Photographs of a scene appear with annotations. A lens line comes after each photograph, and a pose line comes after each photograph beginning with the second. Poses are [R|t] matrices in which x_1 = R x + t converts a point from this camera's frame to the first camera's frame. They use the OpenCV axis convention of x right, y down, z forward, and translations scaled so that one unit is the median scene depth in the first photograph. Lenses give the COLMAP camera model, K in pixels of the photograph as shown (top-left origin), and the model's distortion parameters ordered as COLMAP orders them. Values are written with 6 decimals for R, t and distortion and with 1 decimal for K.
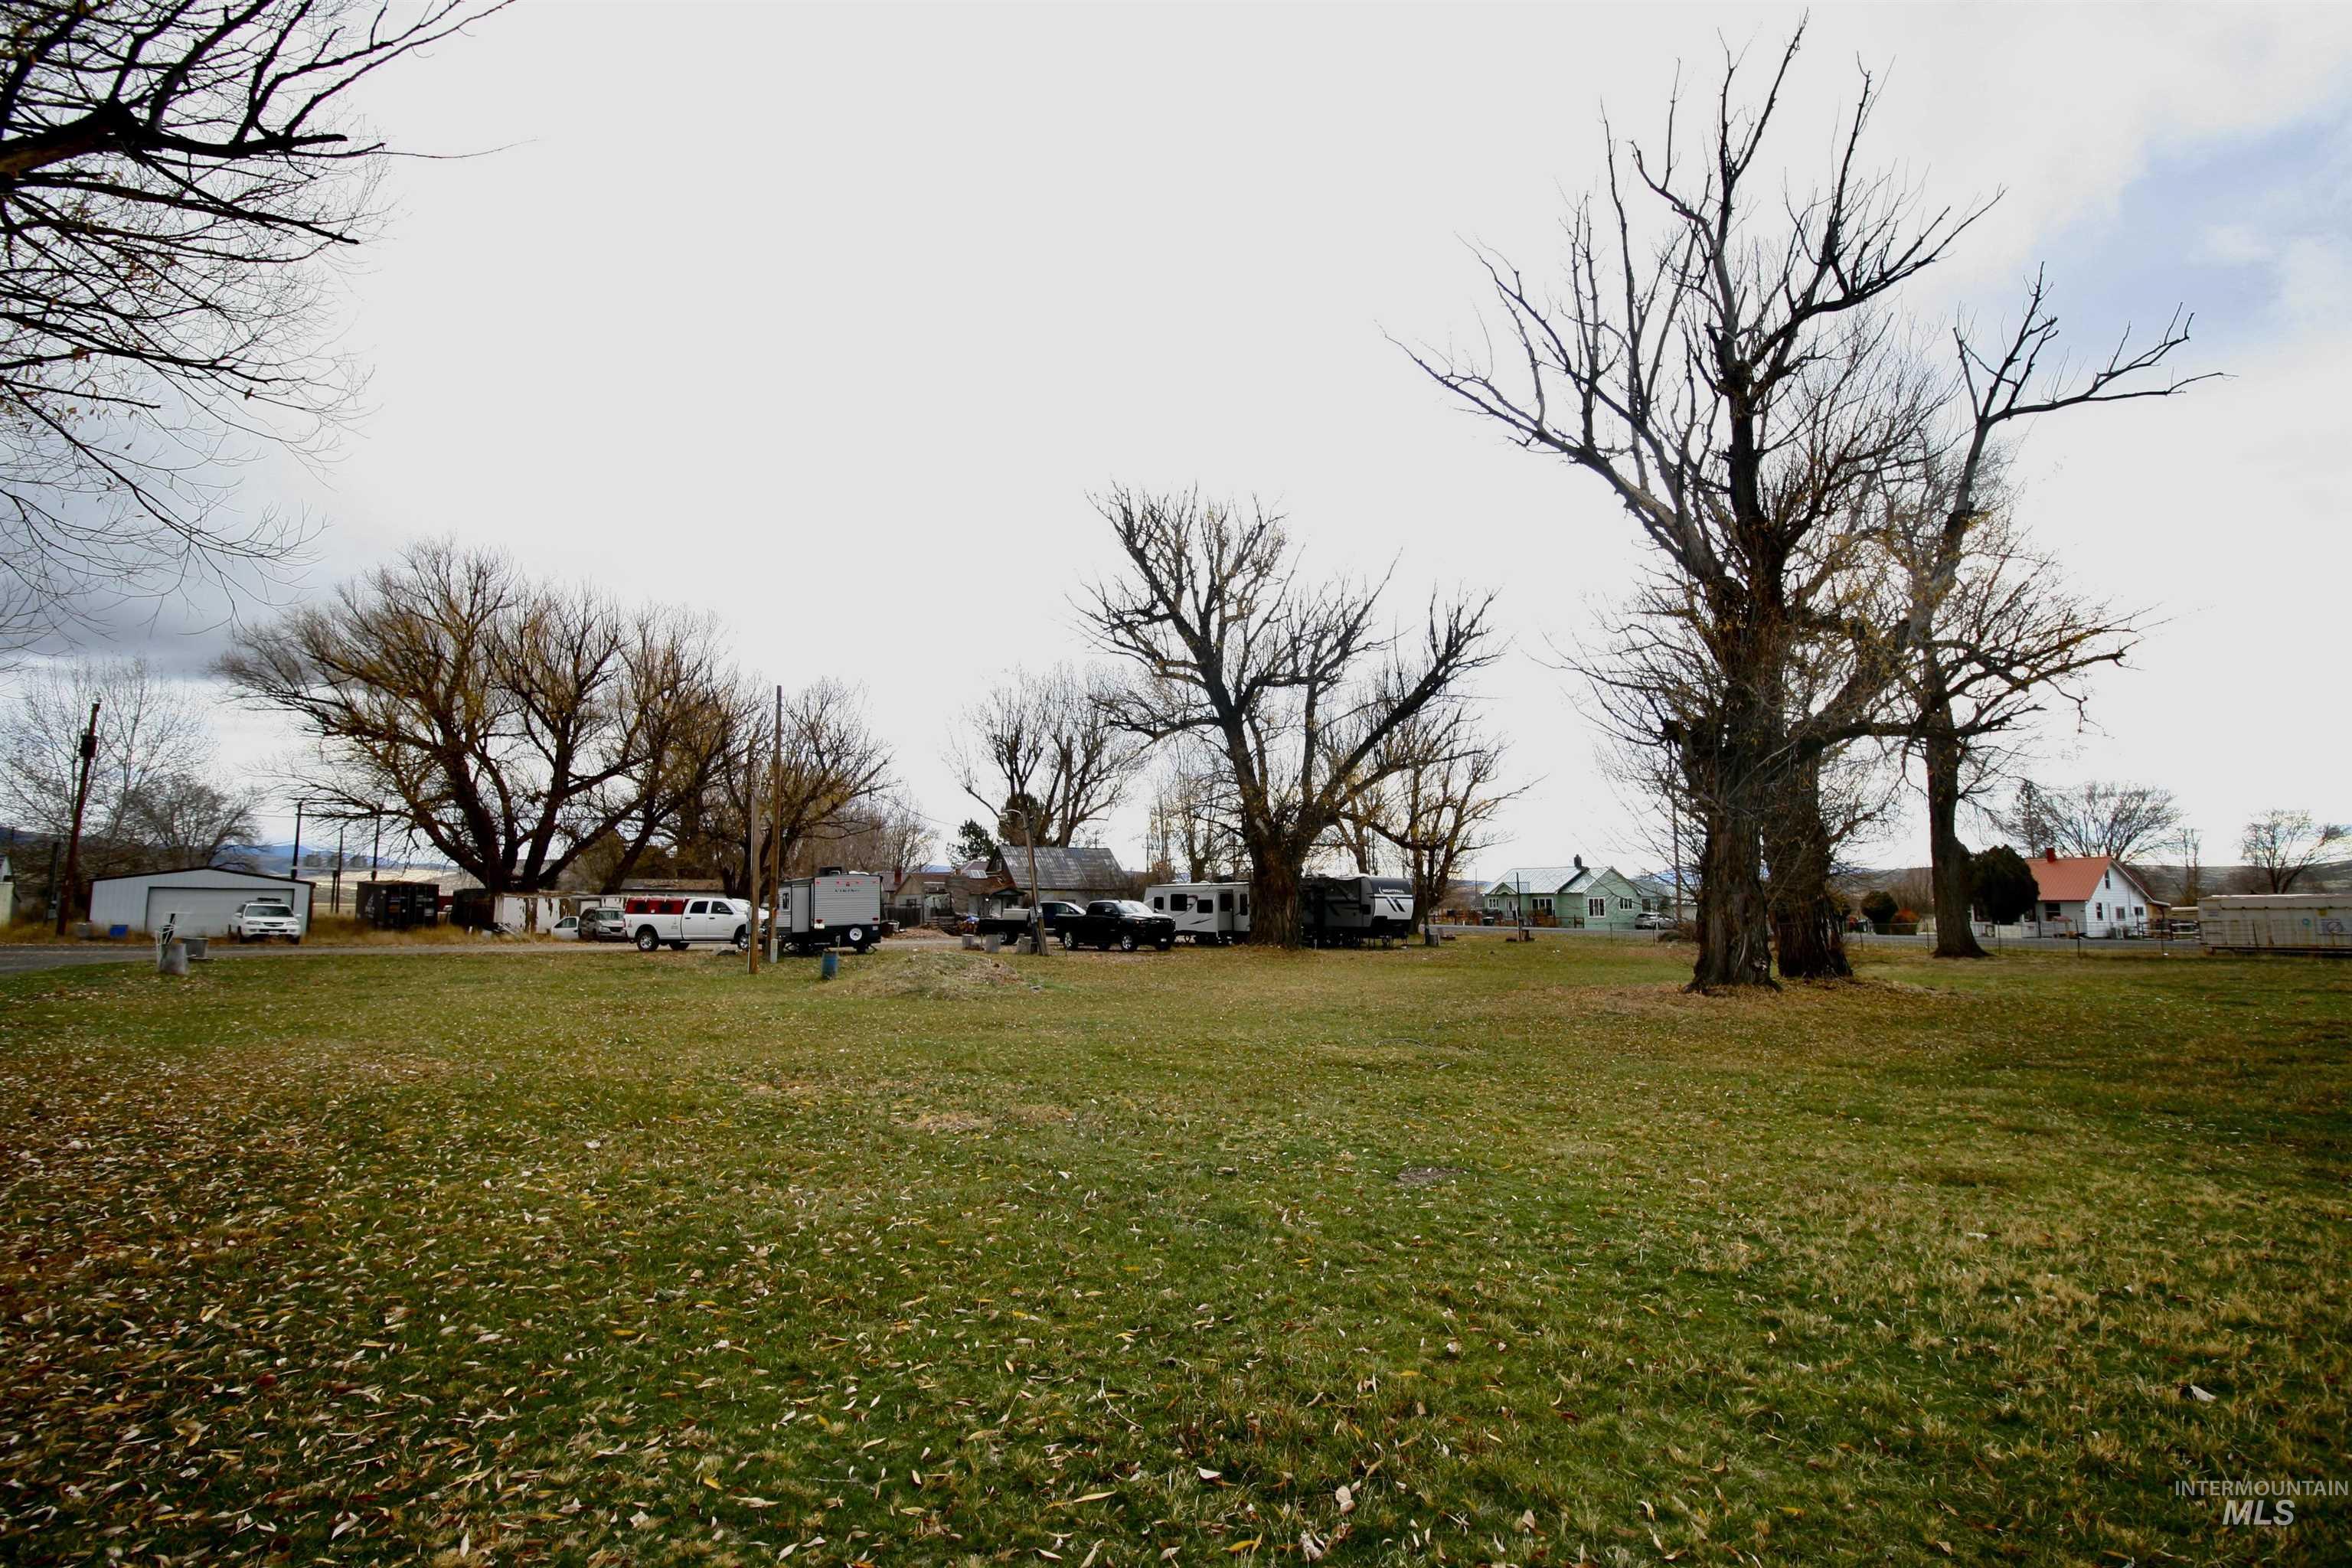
lens RADIAL K [[1136.1, 0, 1192.5], [0, 1136.1, 784.9], [0, 0, 1]] dist [-0.008098, -0.002349]
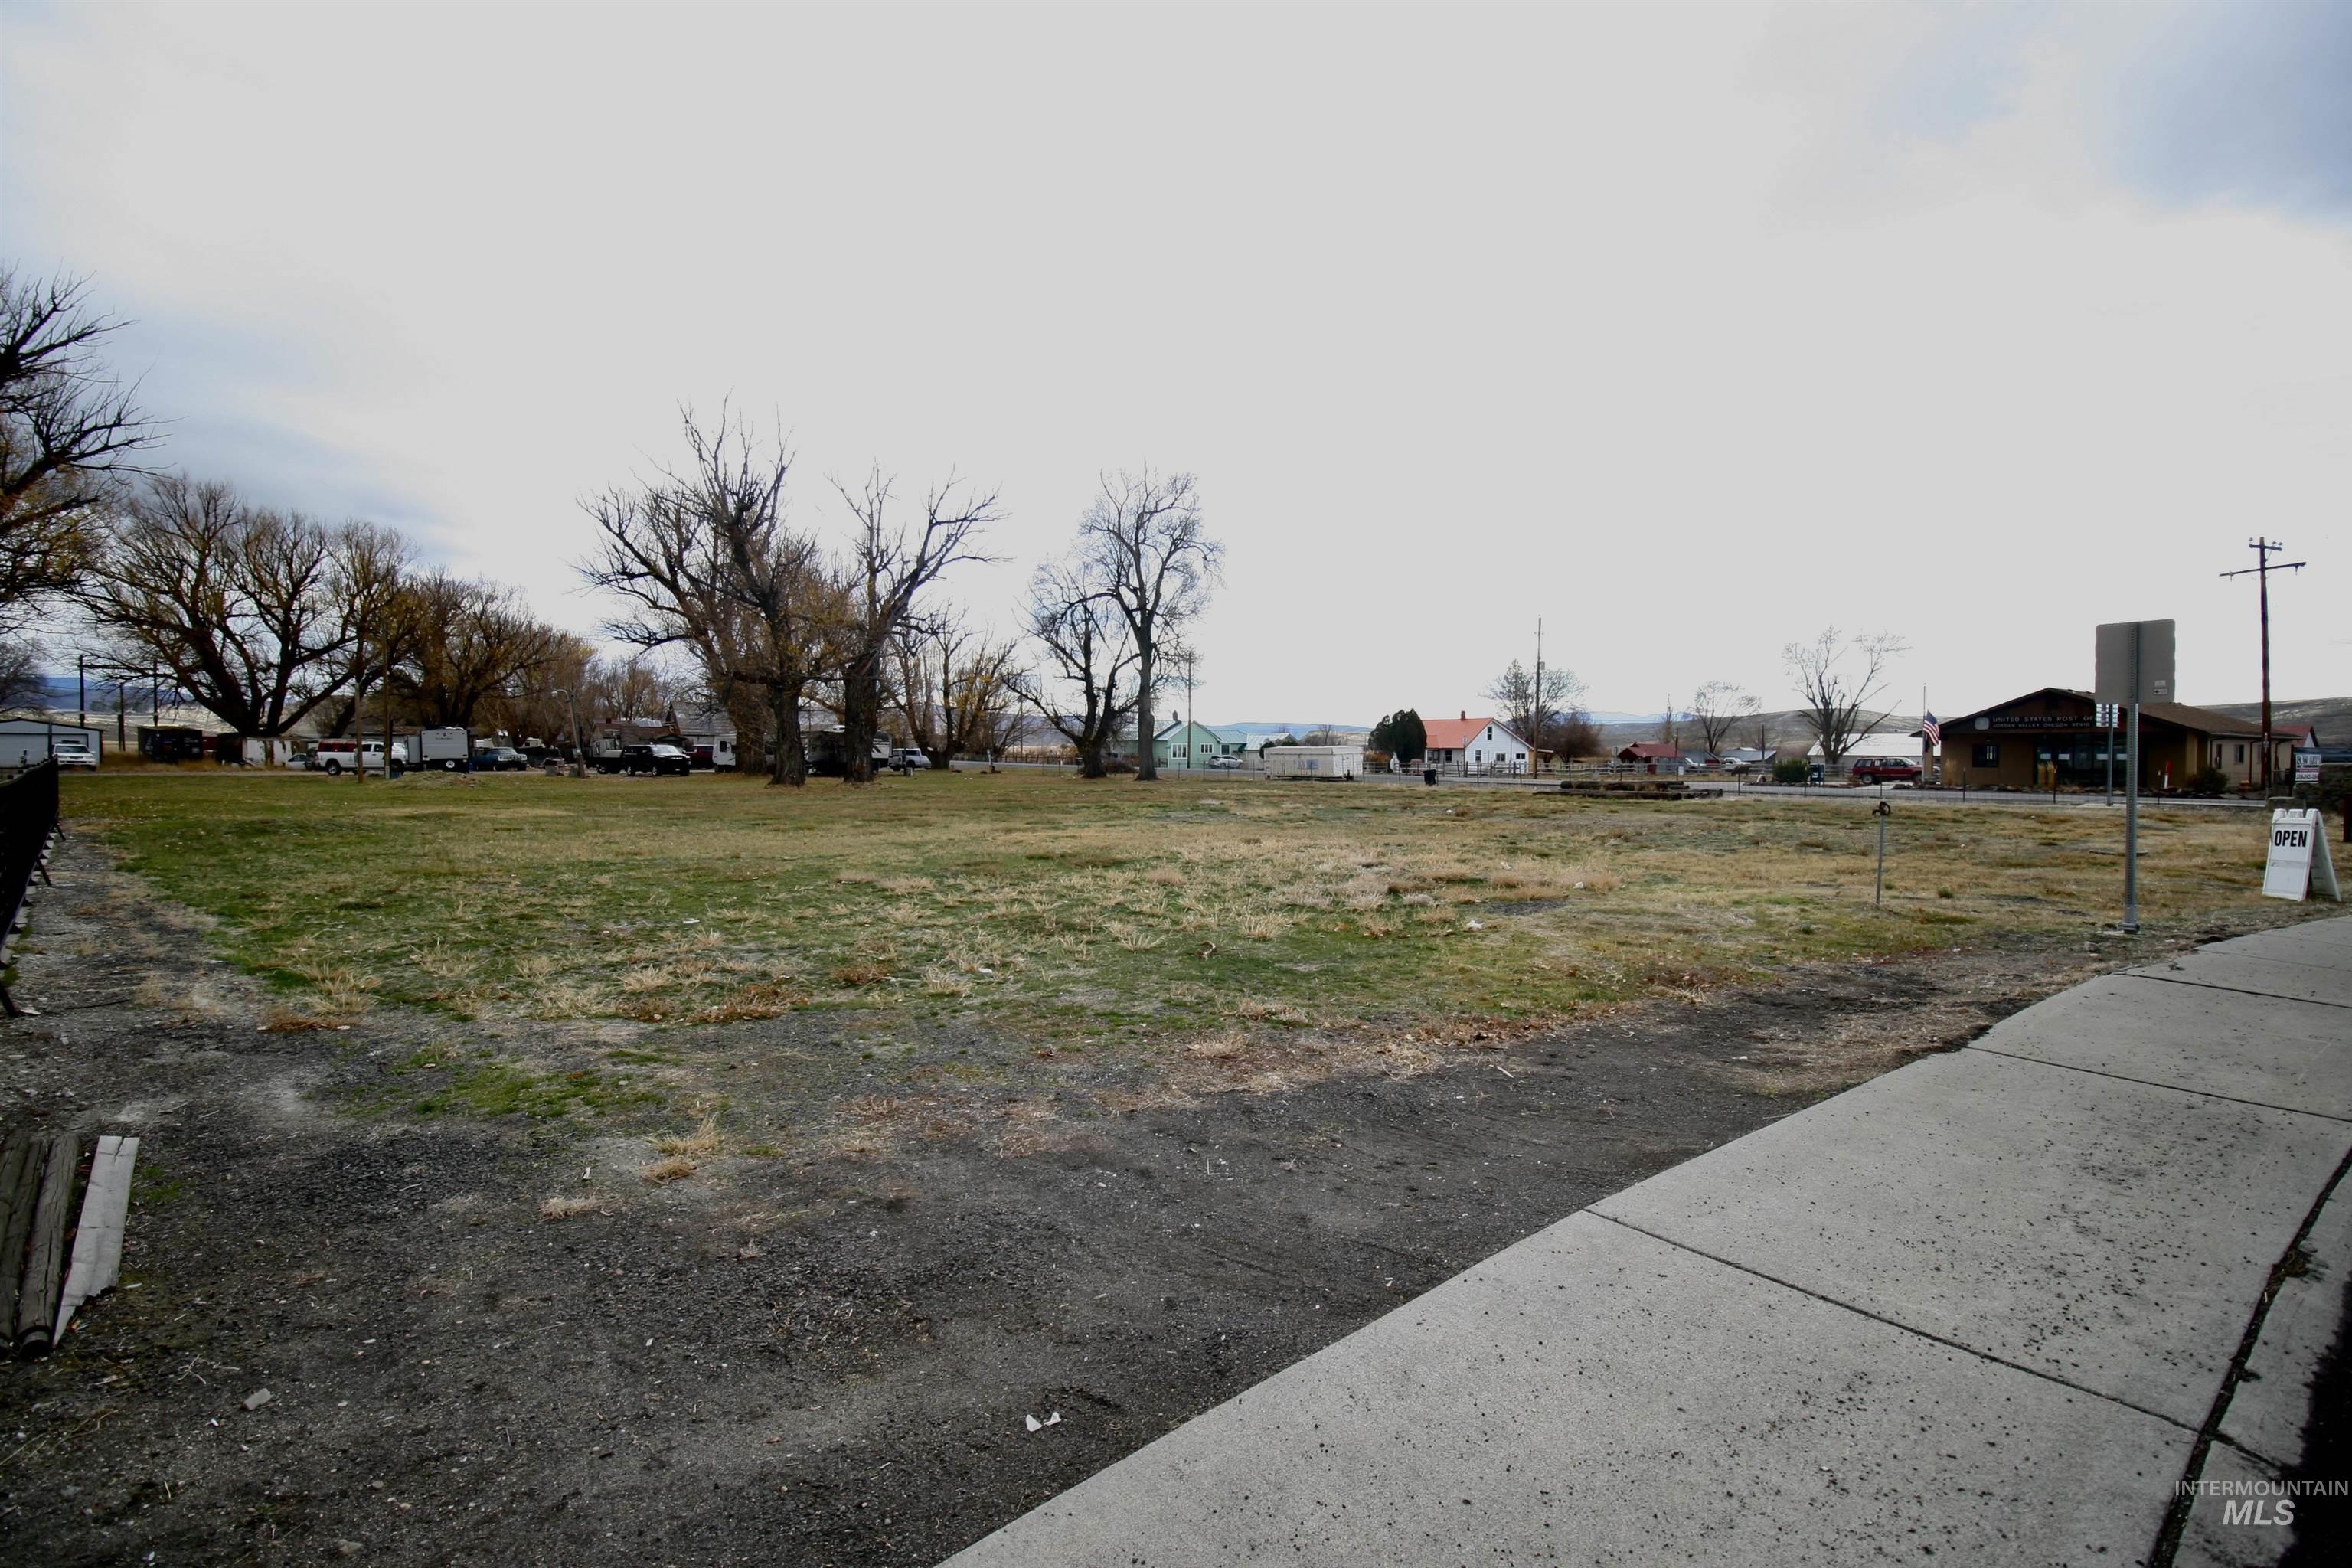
lens RADIAL K [[1136.1, 0, 1162.9], [0, 1136.1, 780.5], [0, 0, 1]] dist [-0.008098, -0.002349]
pose [[0.995233, 0.003053, 0.097483, 0.355721], [-0.016196, 0.990805, 0.134326, -0.052907], [-0.096176, -0.135264, 0.986131, -0.459124]]
